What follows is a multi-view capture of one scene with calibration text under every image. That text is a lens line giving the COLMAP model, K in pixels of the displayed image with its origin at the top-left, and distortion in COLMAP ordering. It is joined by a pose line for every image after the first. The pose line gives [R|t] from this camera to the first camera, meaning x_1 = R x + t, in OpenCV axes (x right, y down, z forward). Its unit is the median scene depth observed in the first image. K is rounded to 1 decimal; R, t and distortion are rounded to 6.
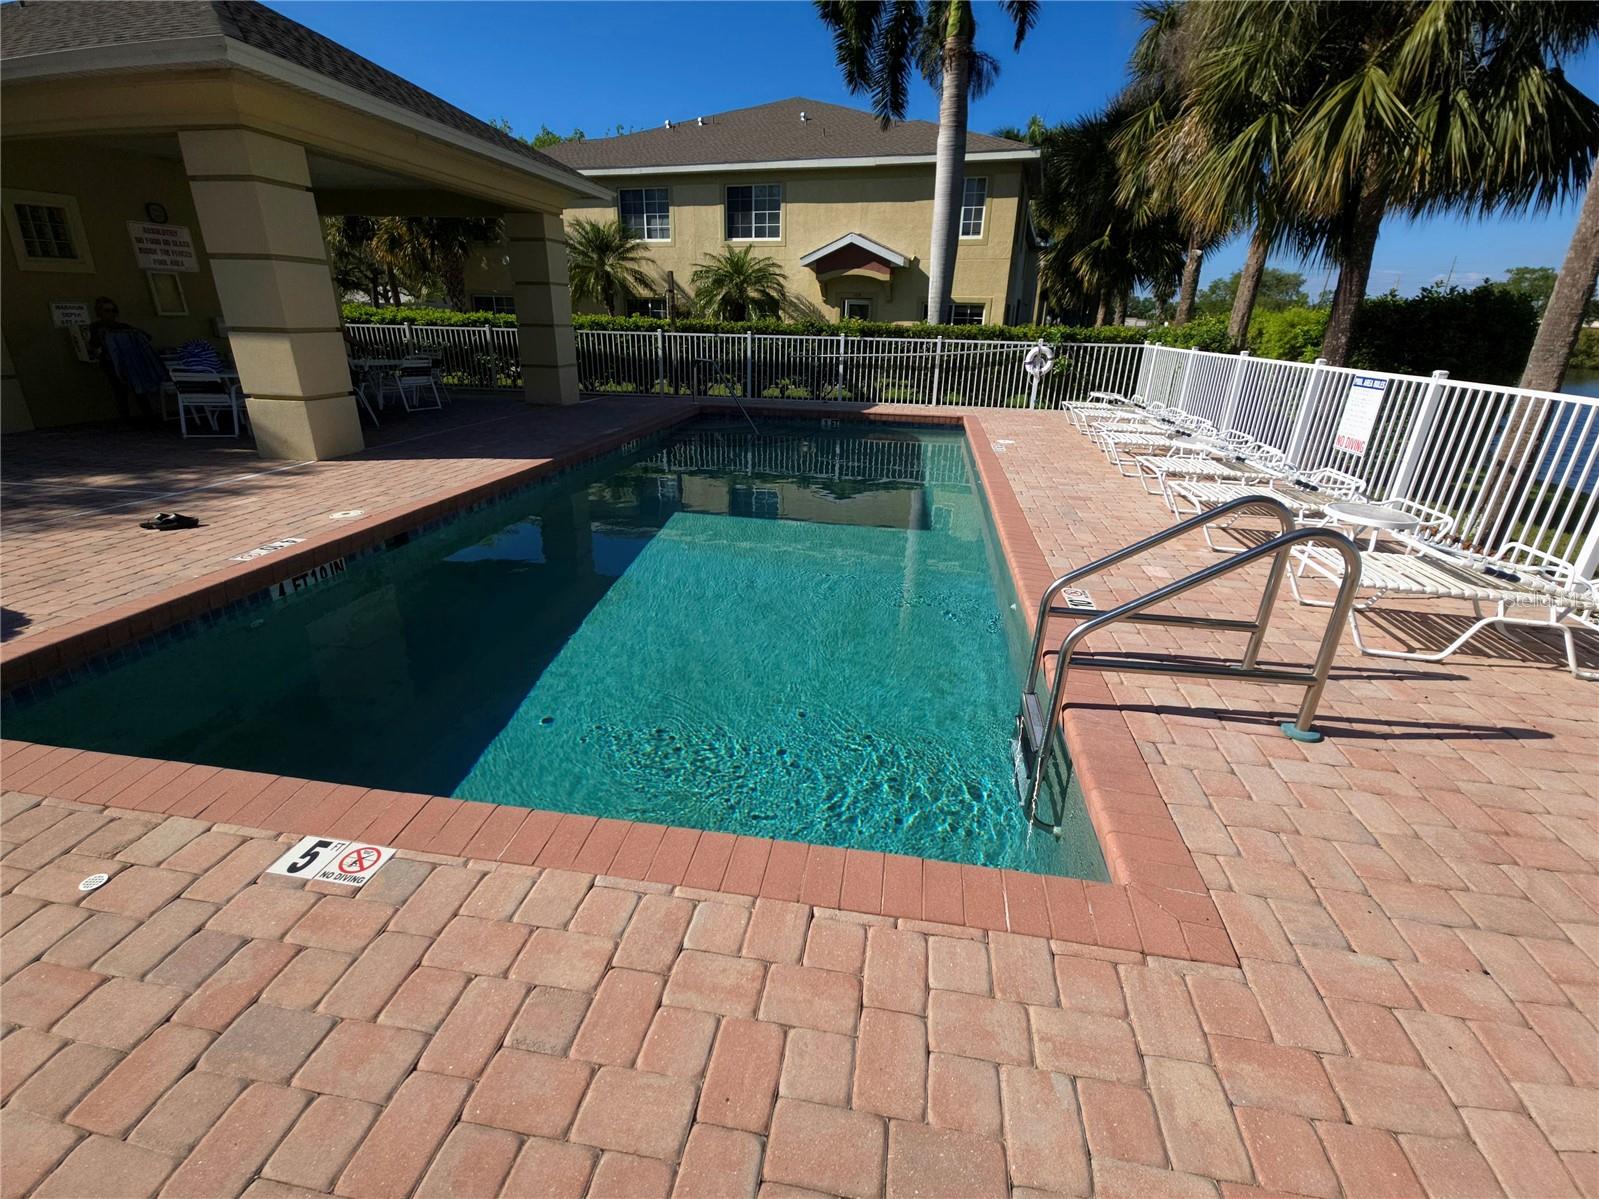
lens RADIAL K [[678.8, 0, 800.6], [0, 678.8, 598.6], [0, 0, 1]] dist [0.011370, -0.000170]
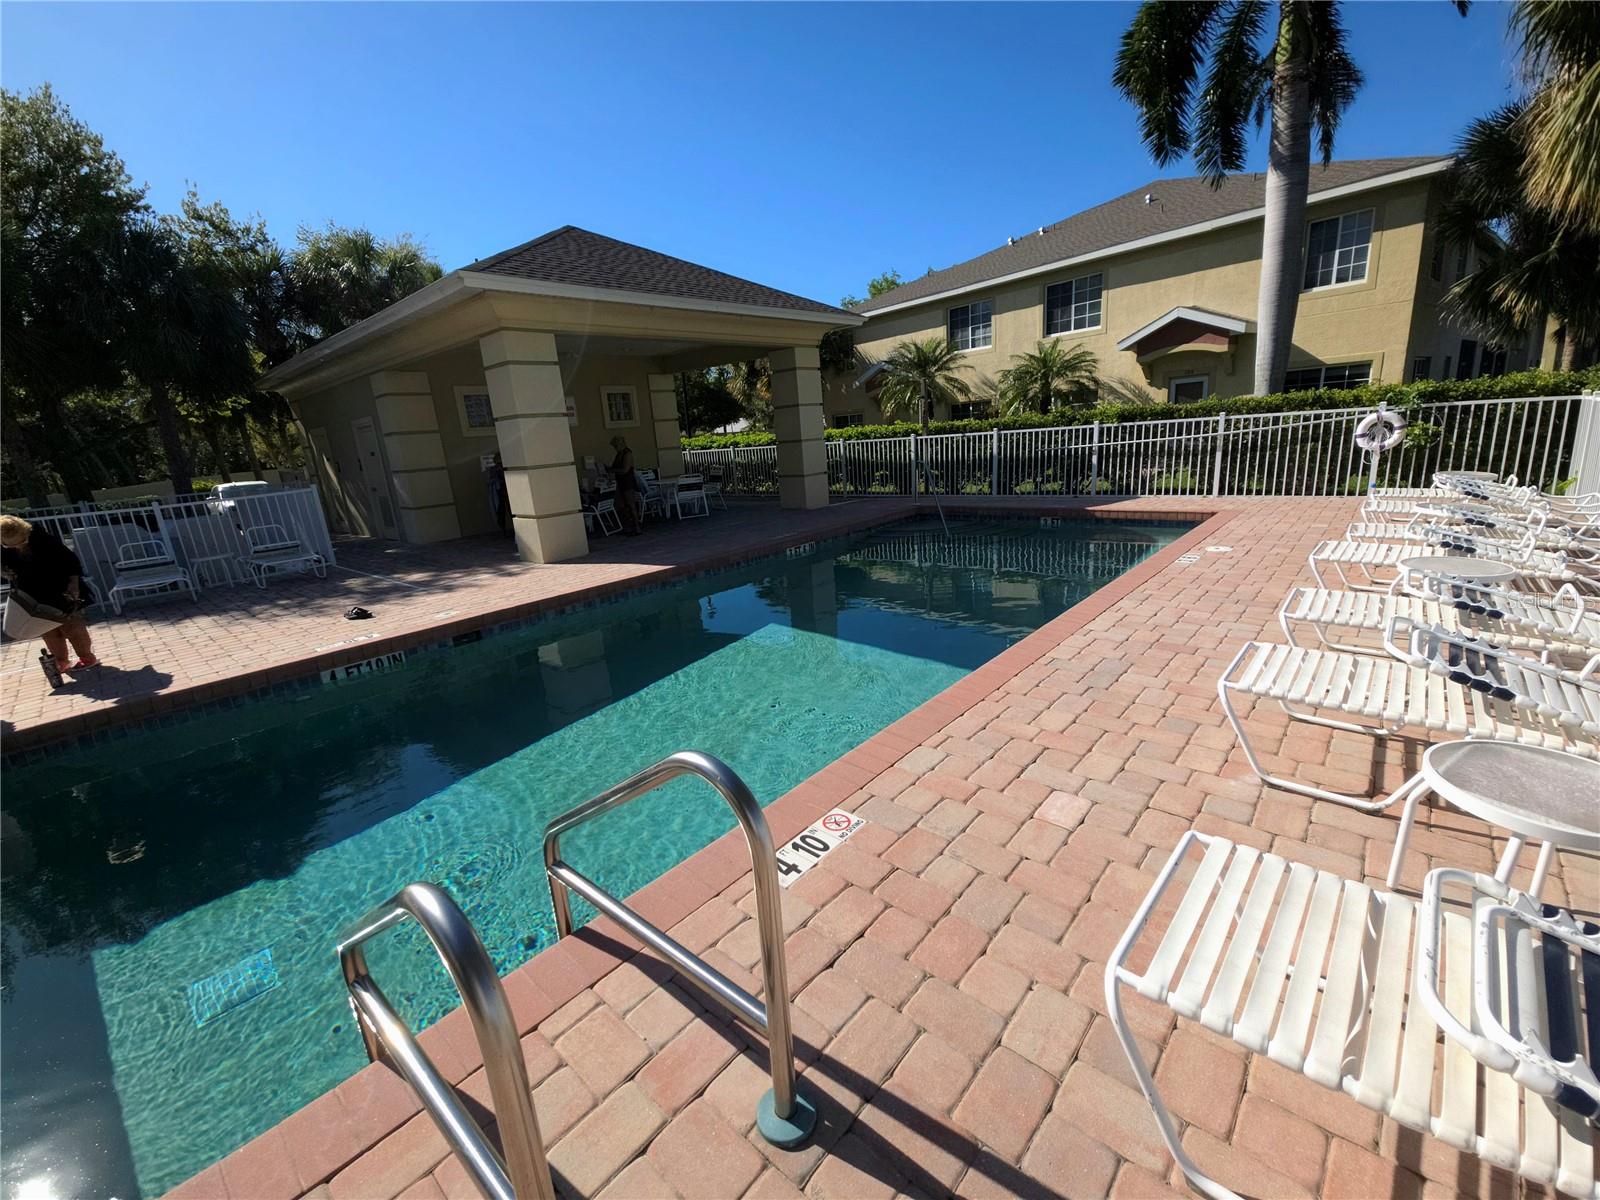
lens RADIAL K [[646.5, 0, 796.4], [0, 646.5, 600.9], [0, 0, 1]] dist [0.008239, -0.001859]
pose [[0.852171, 0.048133, -0.521045, 0.173227], [-0.109953, 0.990000, -0.088373, -0.039989], [0.511581, 0.132599, 0.848942, 0.114228]]
